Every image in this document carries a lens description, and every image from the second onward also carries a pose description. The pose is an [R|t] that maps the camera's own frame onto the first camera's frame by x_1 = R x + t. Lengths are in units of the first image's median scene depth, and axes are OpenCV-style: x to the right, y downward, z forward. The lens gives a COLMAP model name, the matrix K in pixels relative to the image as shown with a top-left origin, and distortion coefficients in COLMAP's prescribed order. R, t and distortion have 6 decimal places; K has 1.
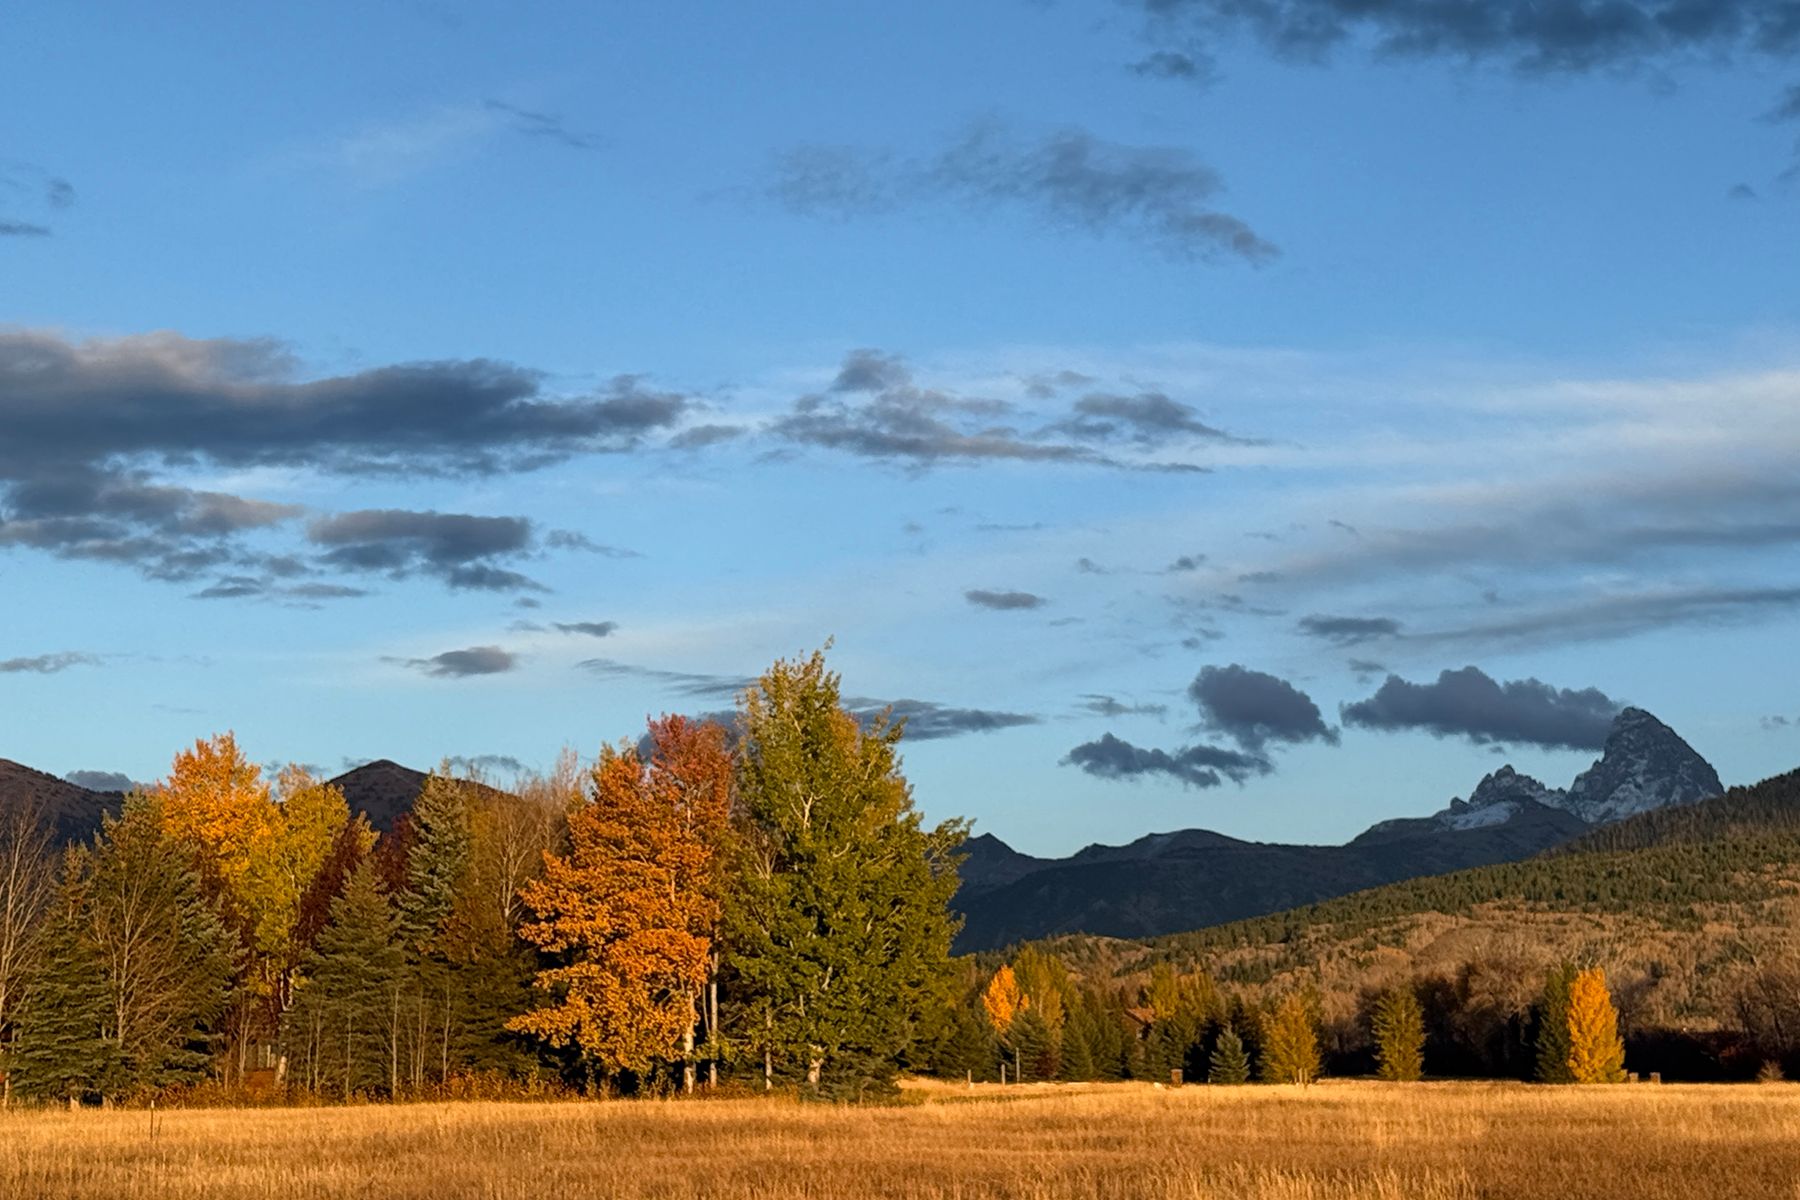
lens RADIAL K [[3813.1, 0, 937.8], [0, 3813.1, 548.2], [0, 0, 1]] dist [0.145017, 0.000000]
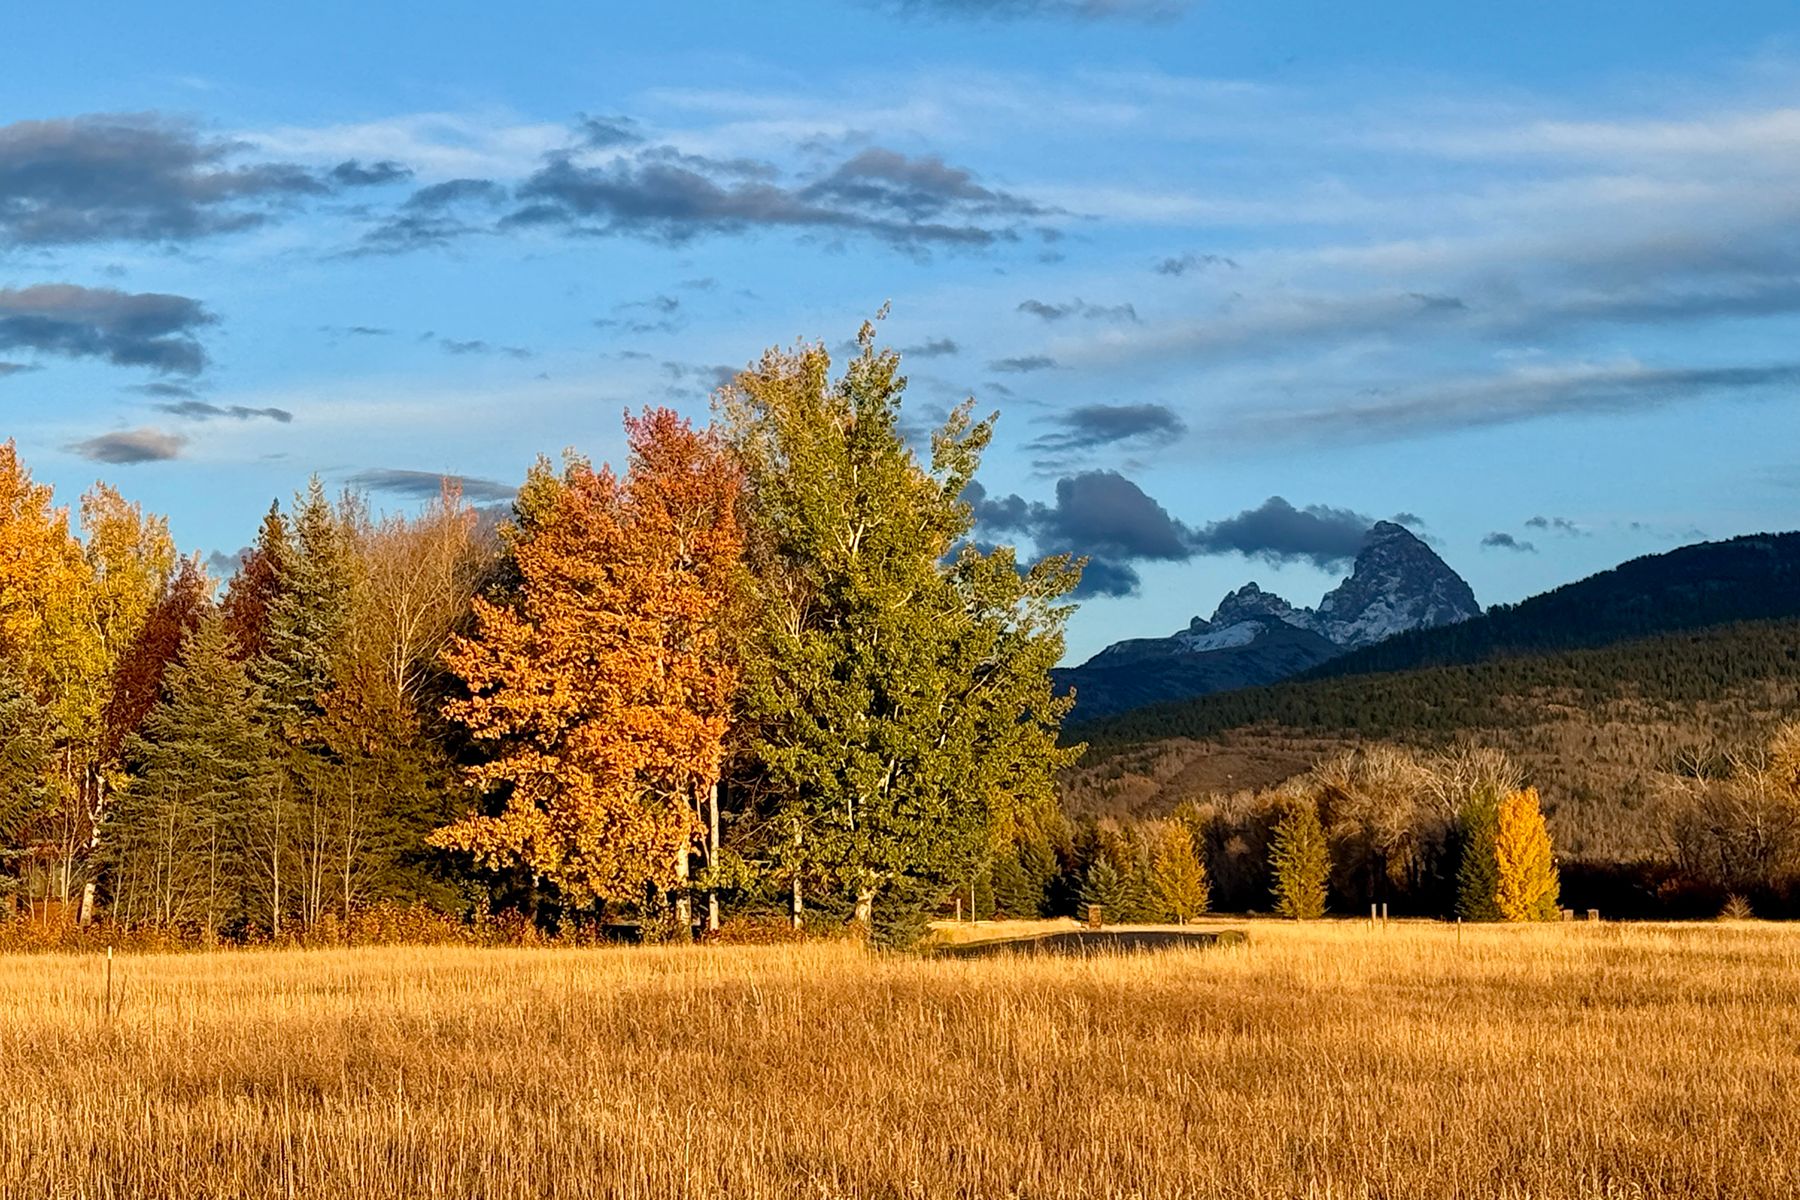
lens RADIAL K [[4127.1, 0, 883.5], [0, 4127.1, 581.1], [0, 0, 1]] dist [0.153973, 0.000000]
pose [[0.998178, 0.007084, 0.059923, -0.075308], [-0.010482, 0.998343, 0.056587, 0.032220], [-0.059423, -0.057112, 0.996598, 0.230695]]
